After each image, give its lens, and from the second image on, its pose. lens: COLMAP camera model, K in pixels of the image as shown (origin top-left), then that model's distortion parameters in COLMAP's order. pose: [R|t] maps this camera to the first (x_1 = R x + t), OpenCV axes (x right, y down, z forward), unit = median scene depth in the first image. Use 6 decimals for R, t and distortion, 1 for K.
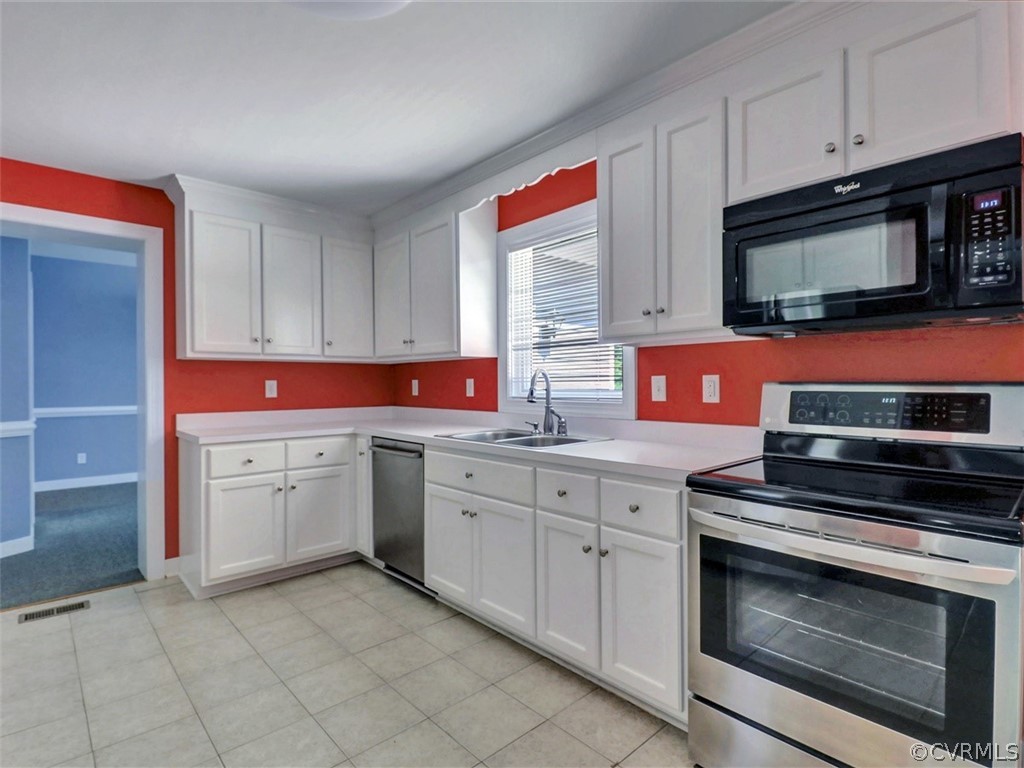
lens RADIAL K [[528.8, 0, 522.1], [0, 528.8, 380.9], [0, 0, 1]] dist [0.012822, -0.005797]
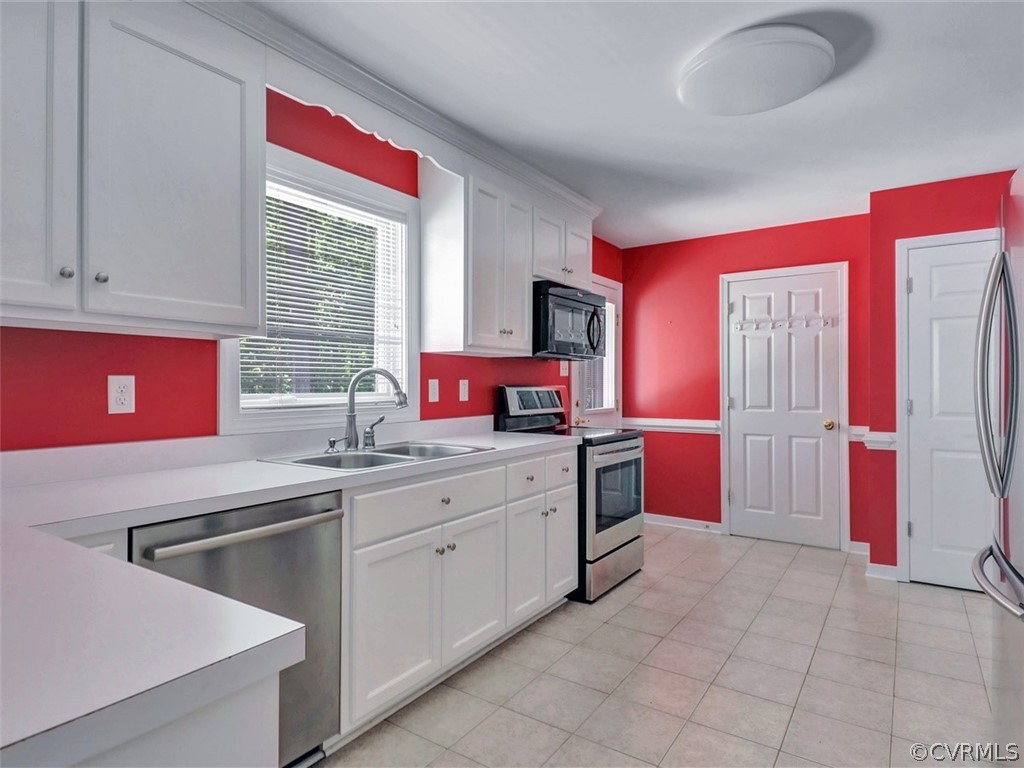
lens RADIAL K [[587.5, 0, 514.8], [0, 587.5, 381.0], [0, 0, 1]] dist [0.024953, 0.000400]
pose [[-0.239443, 0.012085, 0.970835, -0.994289], [-0.001288, 0.999918, -0.012765, 0.009841], [-0.970910, -0.004307, -0.239408, 1.122942]]
